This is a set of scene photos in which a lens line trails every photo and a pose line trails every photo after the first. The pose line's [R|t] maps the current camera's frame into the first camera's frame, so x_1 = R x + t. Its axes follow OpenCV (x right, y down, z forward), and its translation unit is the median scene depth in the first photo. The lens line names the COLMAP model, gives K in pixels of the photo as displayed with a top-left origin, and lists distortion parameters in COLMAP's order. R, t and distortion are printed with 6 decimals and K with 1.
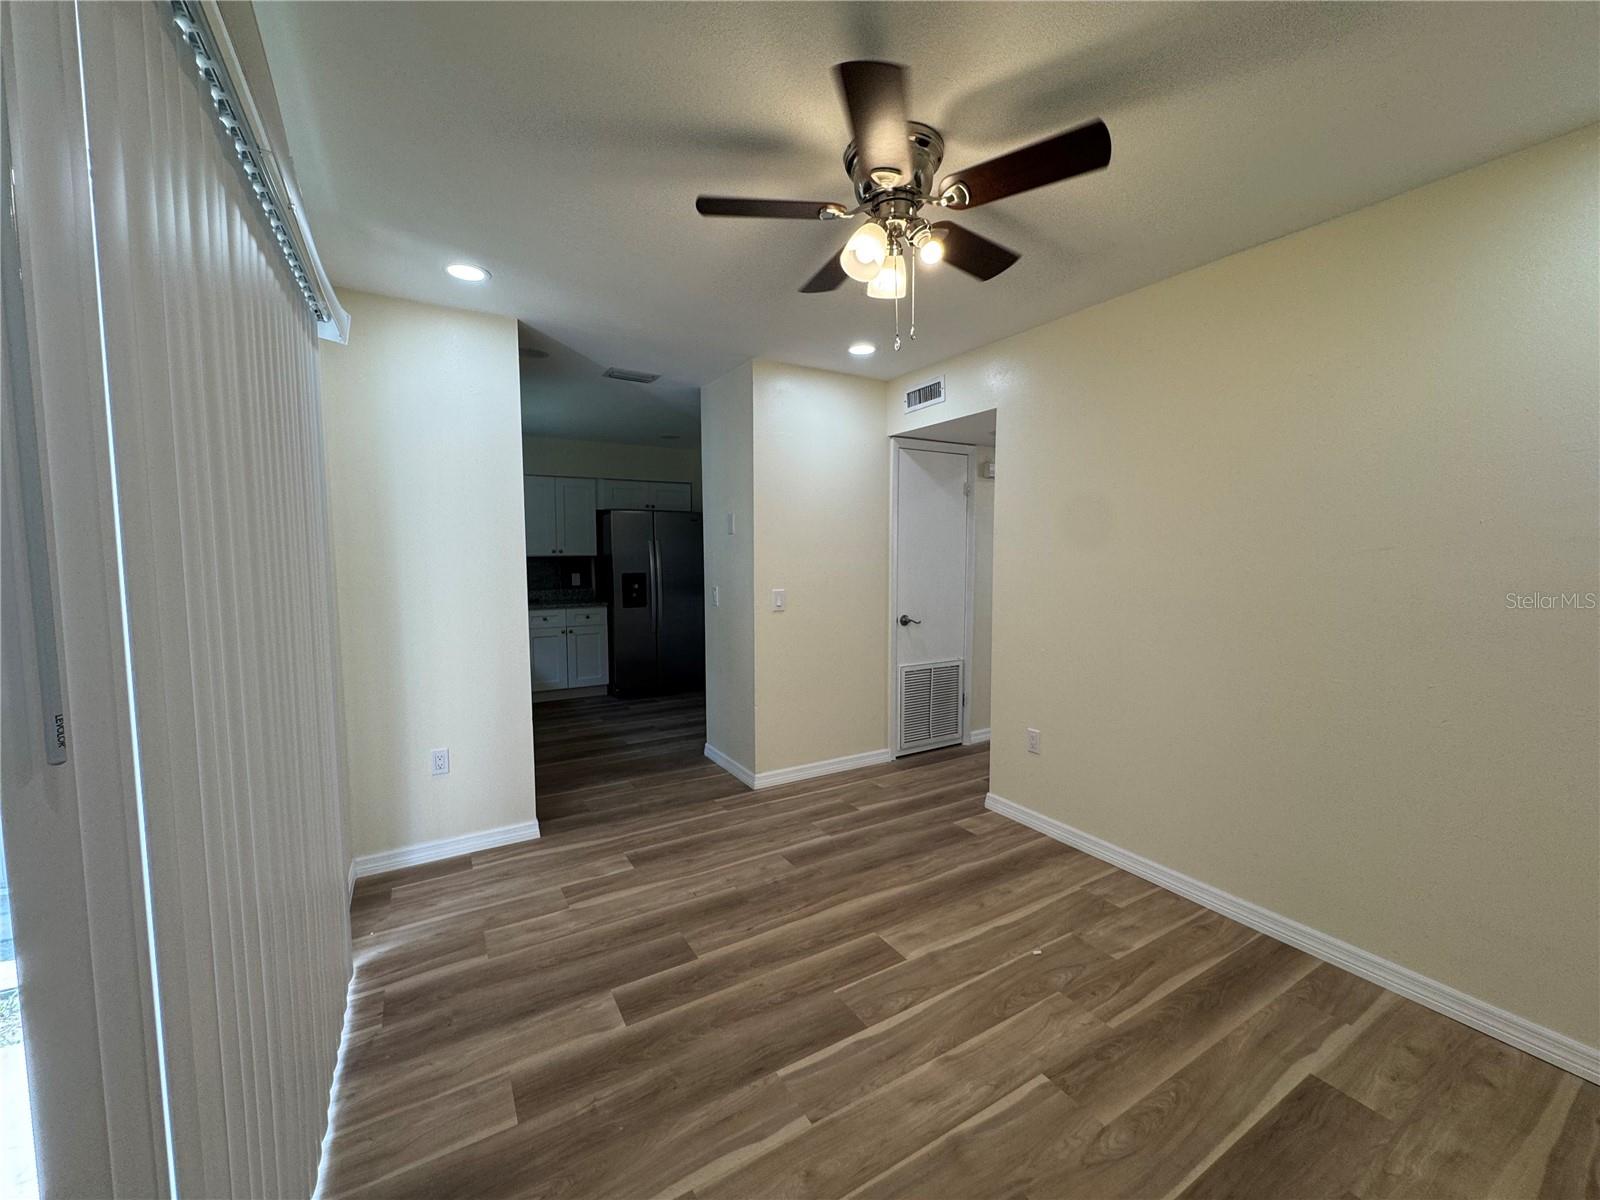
lens RADIAL K [[637.3, 0, 793.2], [0, 637.3, 597.8], [0, 0, 1]] dist [-0.000719, -0.001026]
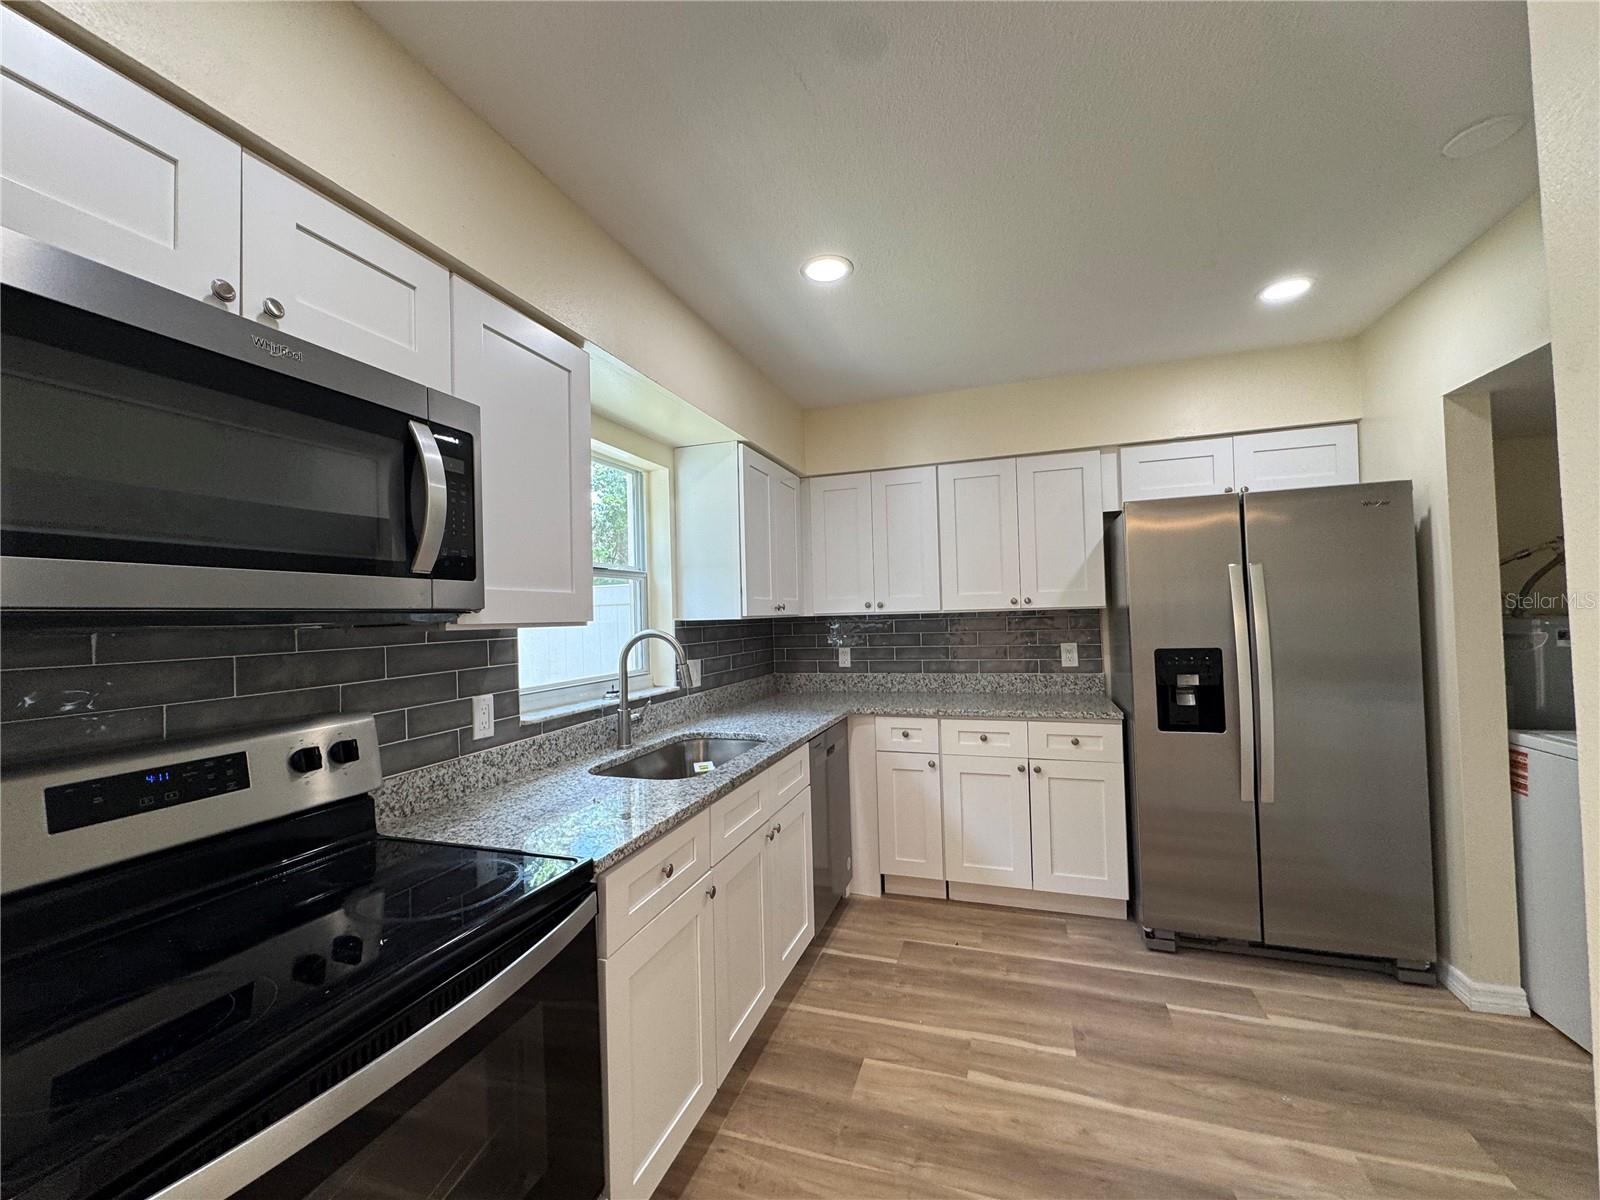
lens RADIAL K [[637.3, 0, 804.6], [0, 637.3, 595.8], [0, 0, 1]] dist [-0.000719, -0.001026]
pose [[0.660446, -0.035861, -0.750017, -0.259035], [-0.029042, 0.996891, -0.073239, -0.087898], [0.750312, 0.070152, 0.657351, 1.359965]]
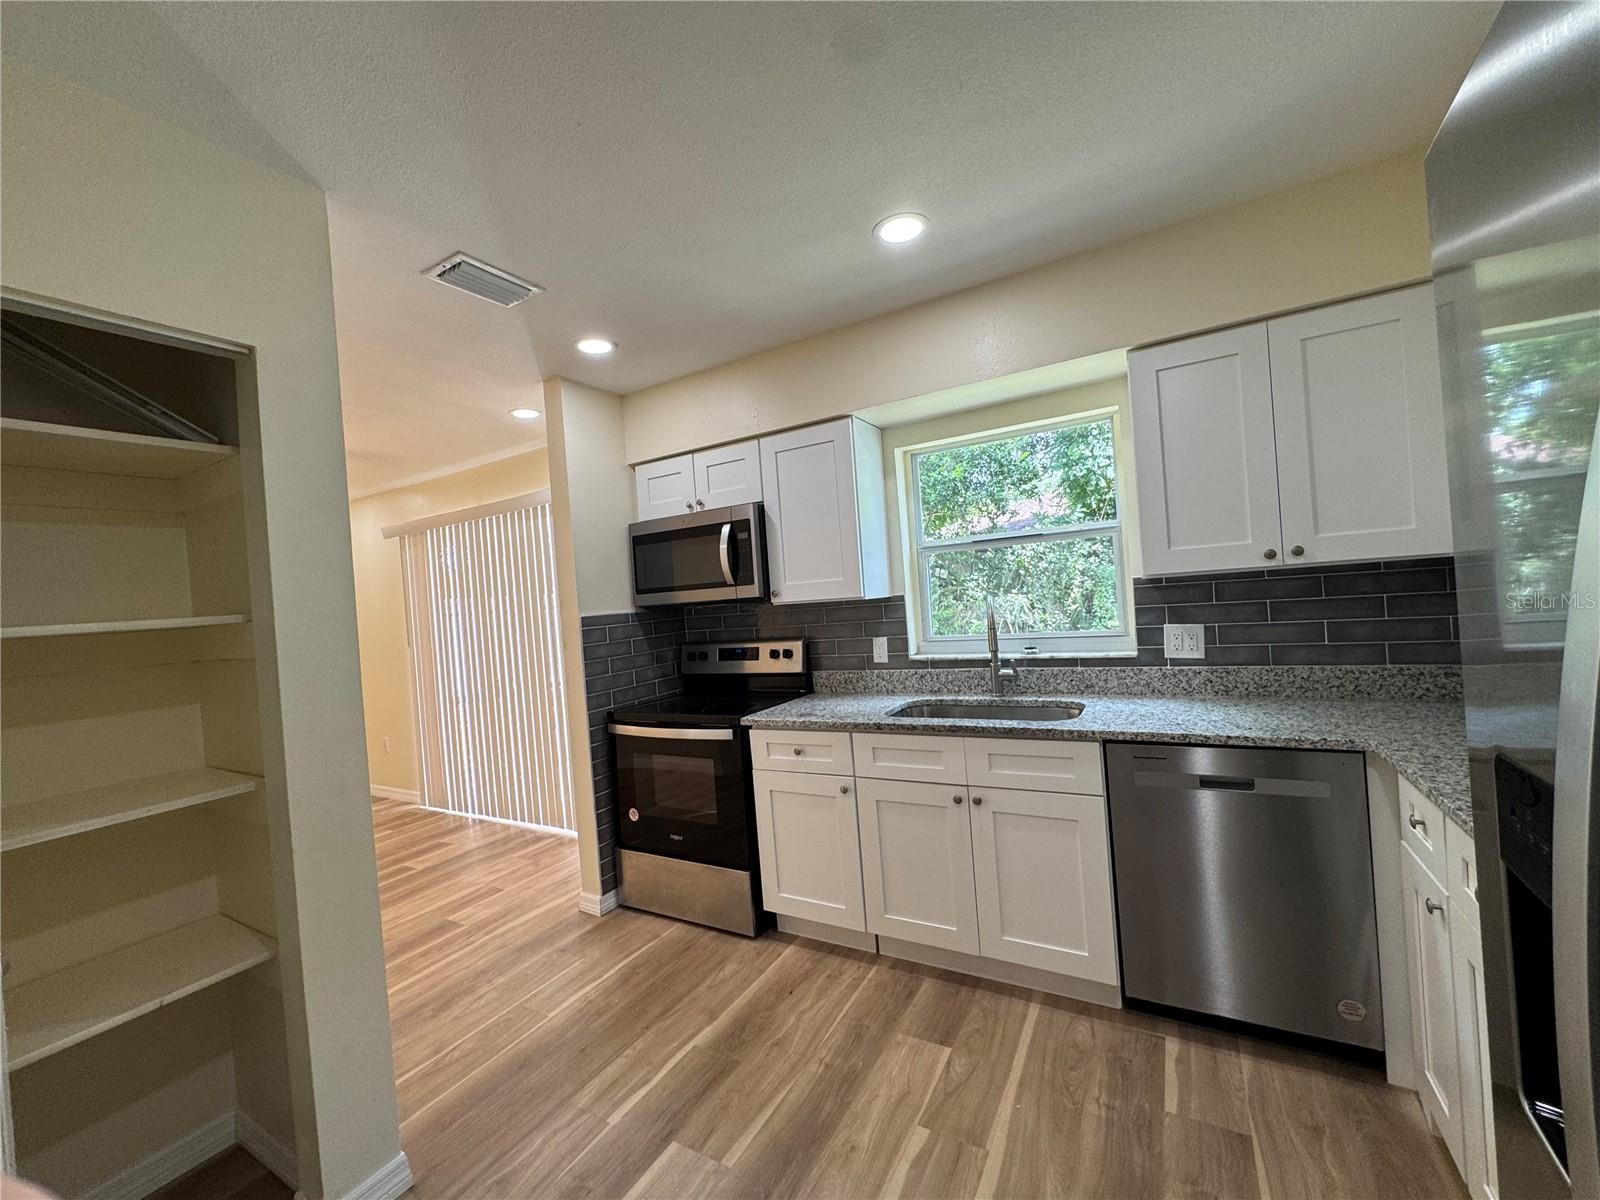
lens RADIAL K [[637.3, 0, 792.4], [0, 637.3, 602.3], [0, 0, 1]] dist [-0.000719, -0.001026]
pose [[-0.870219, 0.072068, -0.487366, -0.324253], [0.043596, 0.996627, 0.069532, -0.180708], [0.490733, 0.039261, -0.870425, 2.611403]]
